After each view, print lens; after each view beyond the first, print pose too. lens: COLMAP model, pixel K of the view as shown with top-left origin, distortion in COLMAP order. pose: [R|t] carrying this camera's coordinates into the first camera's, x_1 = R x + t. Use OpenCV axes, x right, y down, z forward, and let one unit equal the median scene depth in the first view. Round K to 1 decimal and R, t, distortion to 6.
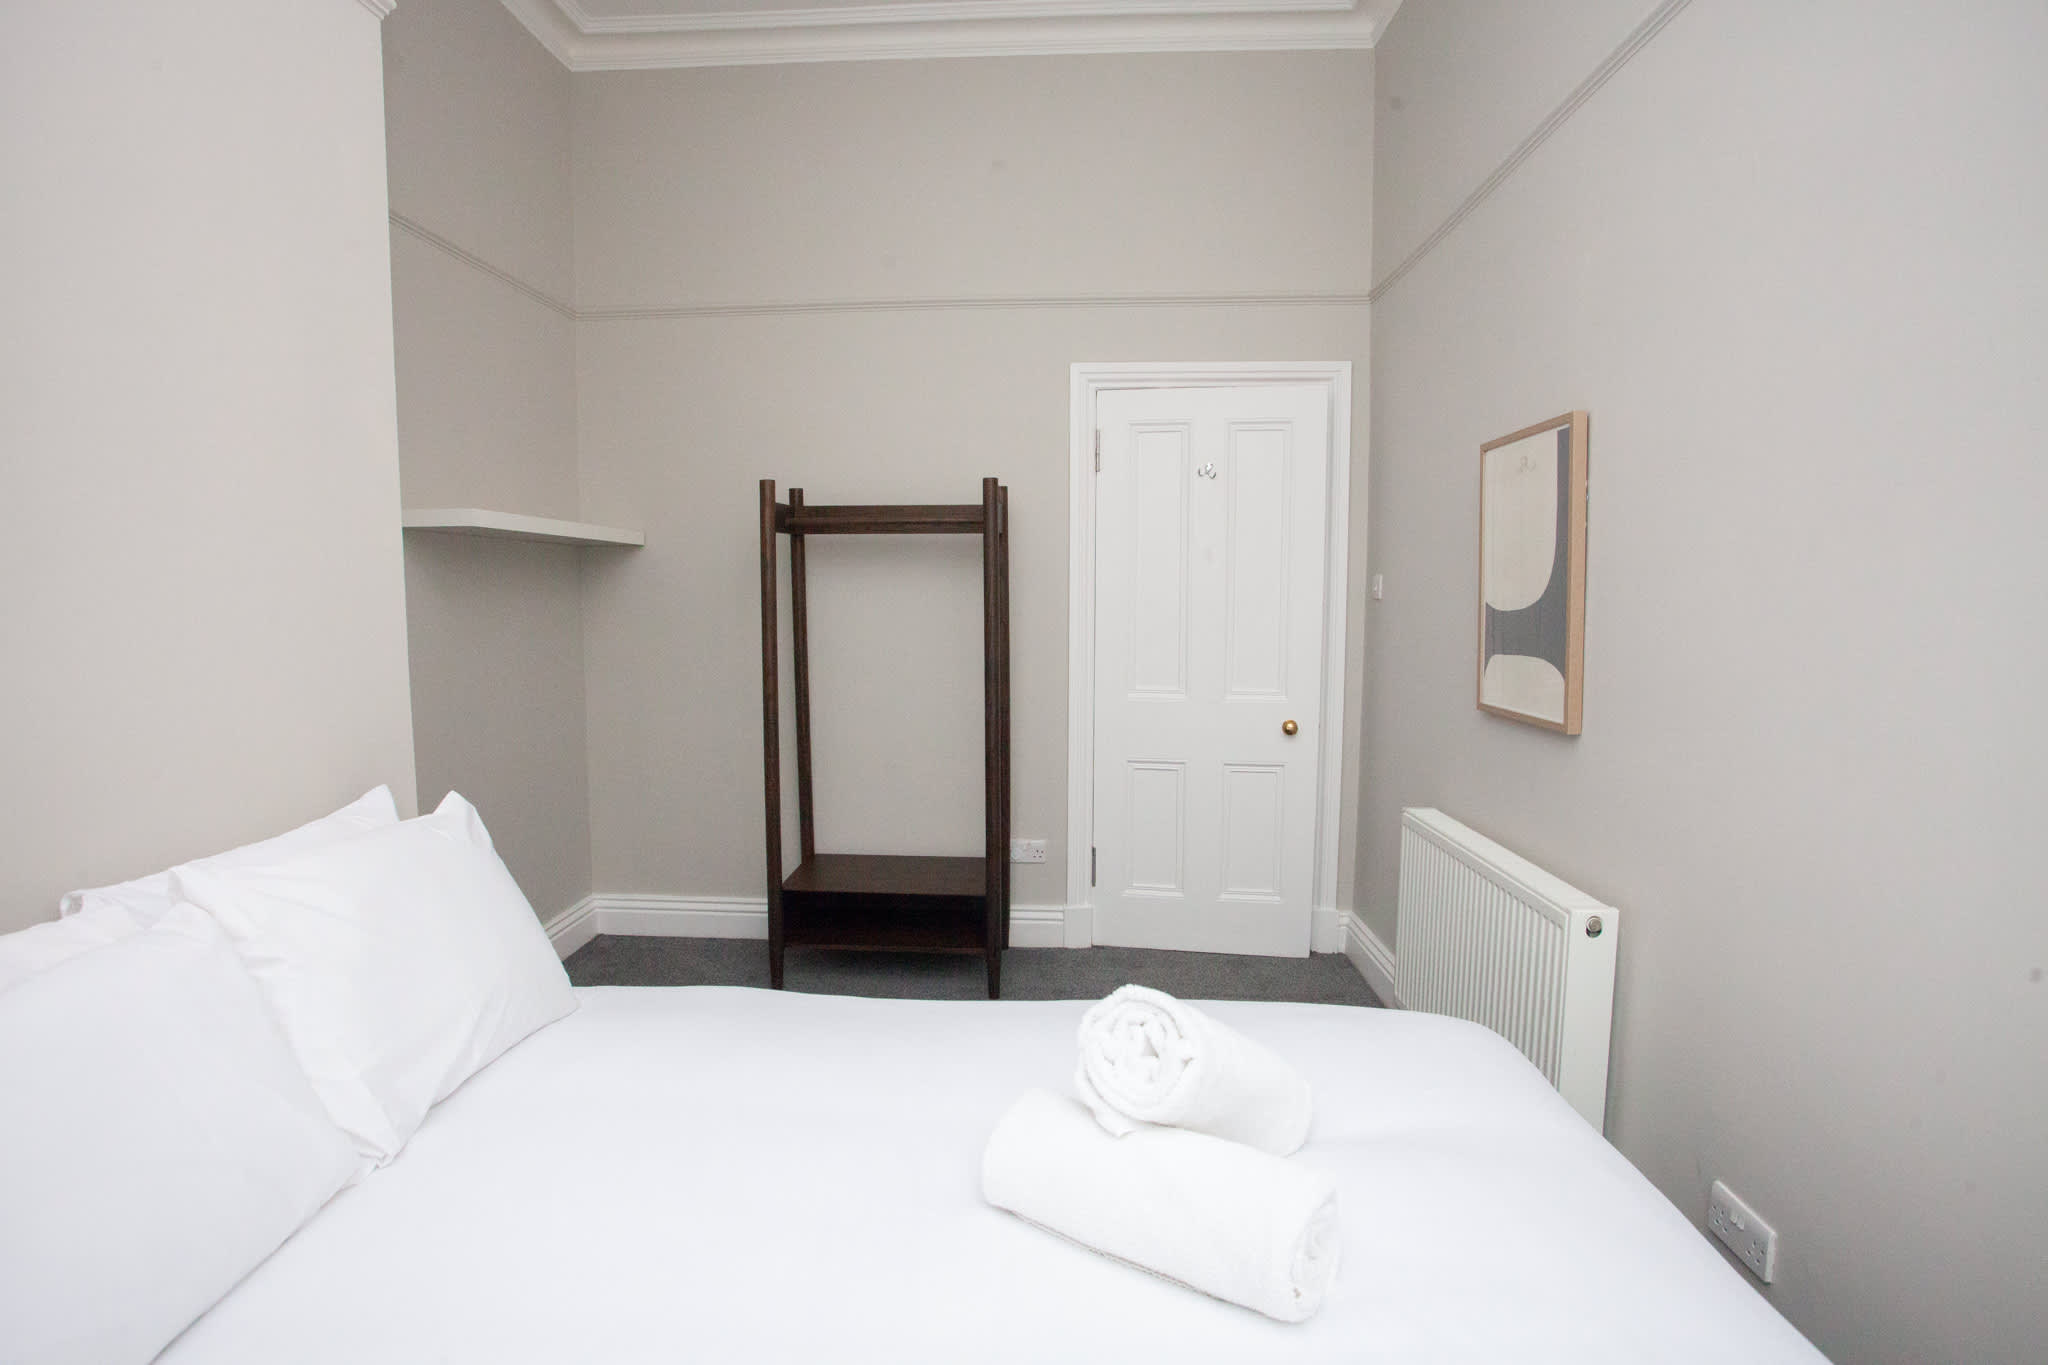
lens RADIAL K [[1000.4, 0, 1016.7], [0, 1000.4, 680.4], [0, 0, 1]] dist [-0.080979, 0.041161]
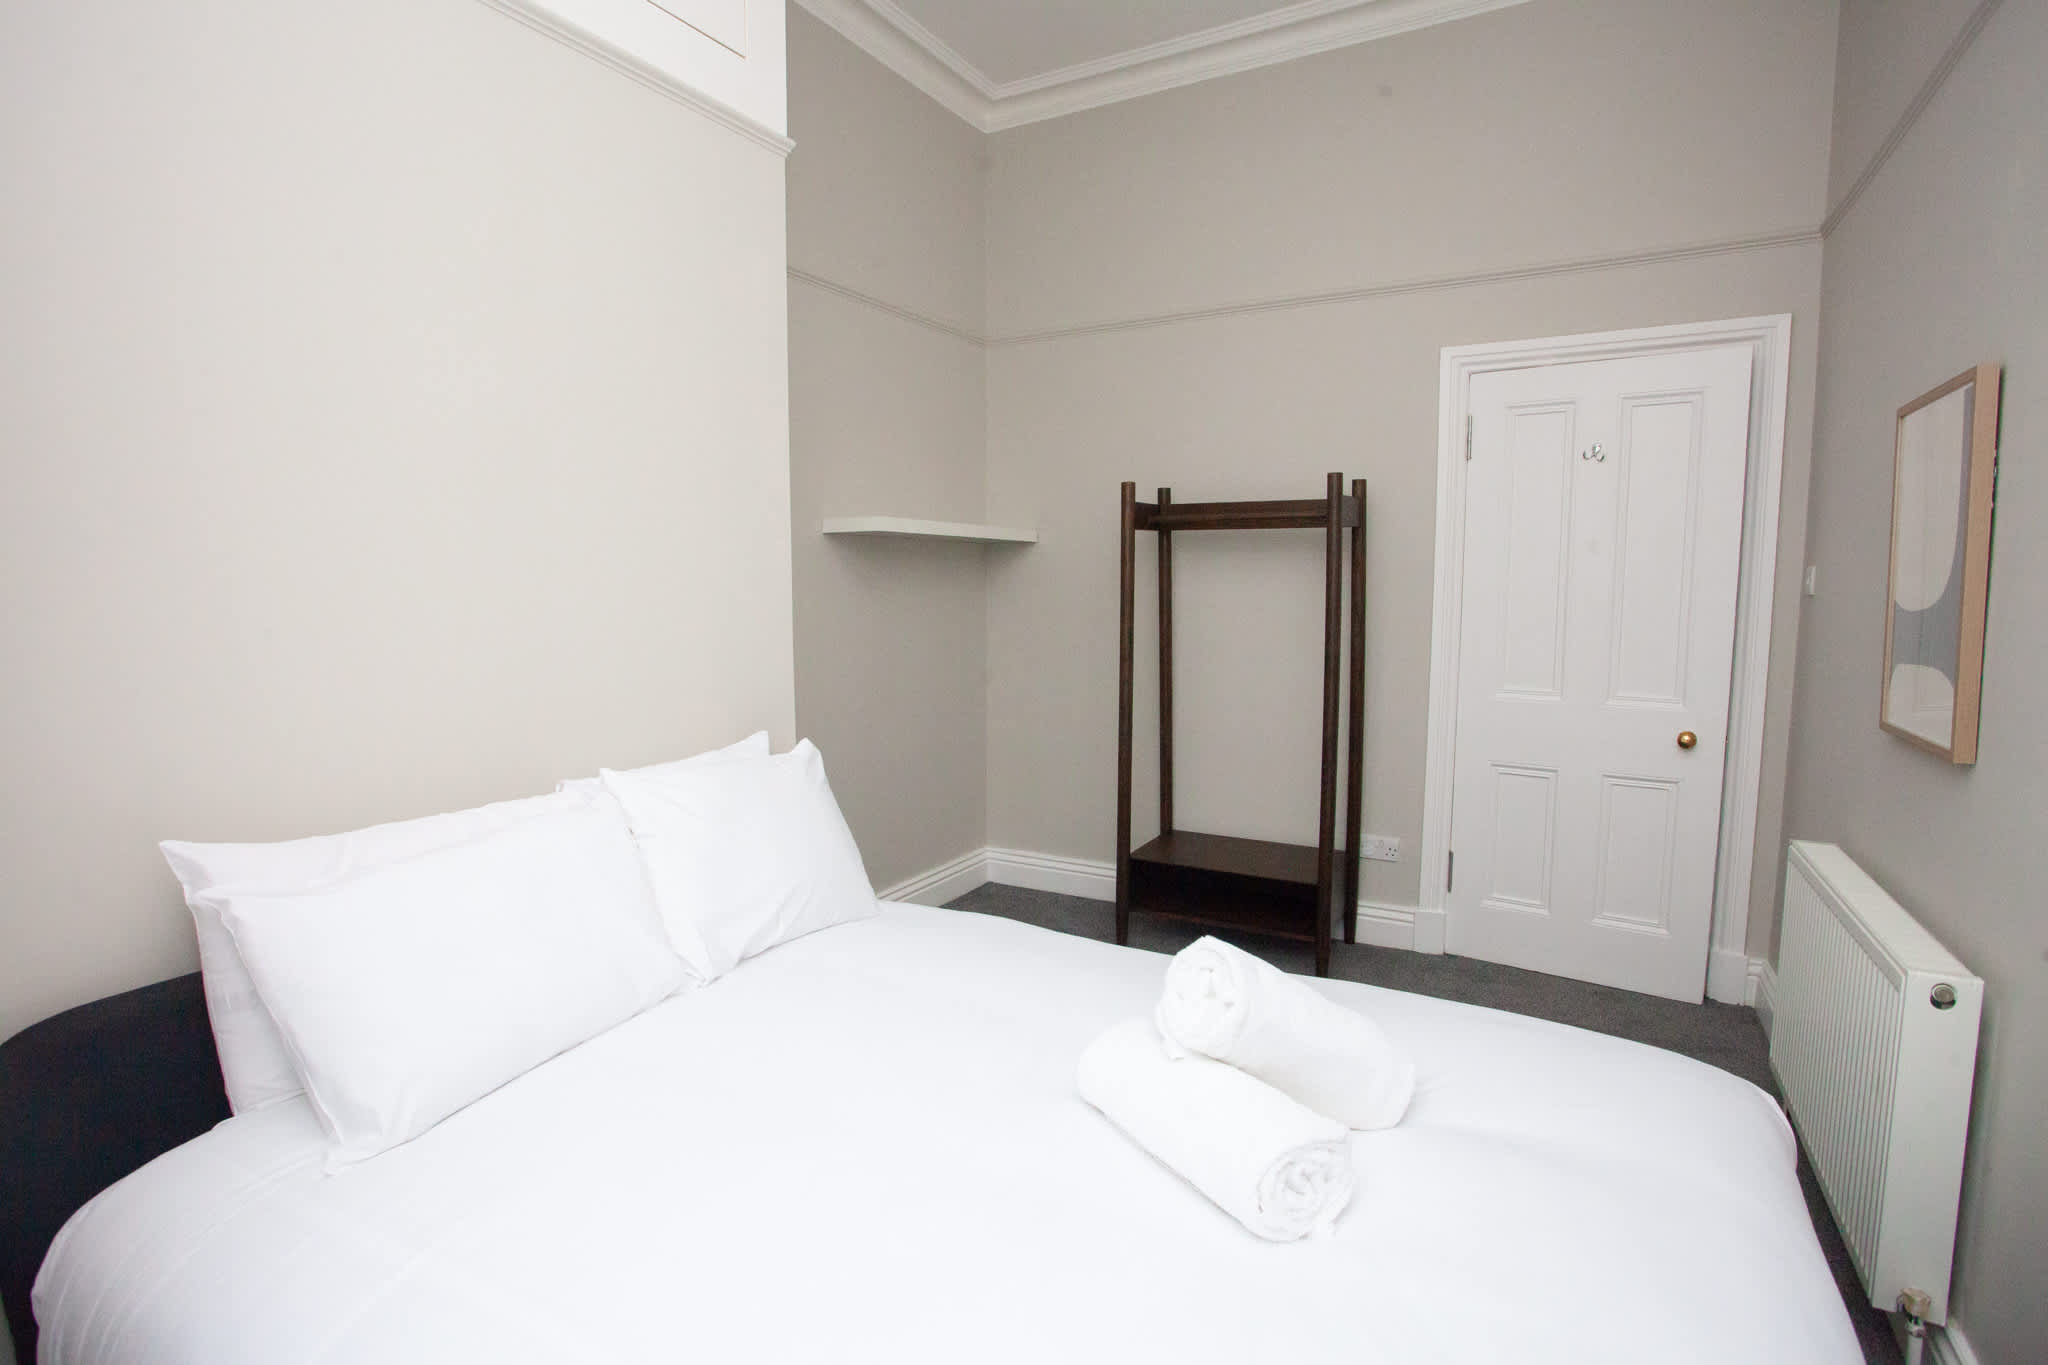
lens RADIAL K [[1000.4, 0, 1016.7], [0, 1000.4, 680.4], [0, 0, 1]] dist [-0.080979, 0.041161]
pose [[0.896836, 0.040839, -0.440474, 0.120557], [-0.036165, 0.999165, 0.019004, -0.000309], [0.440883, -0.001114, 0.897564, -0.036849]]
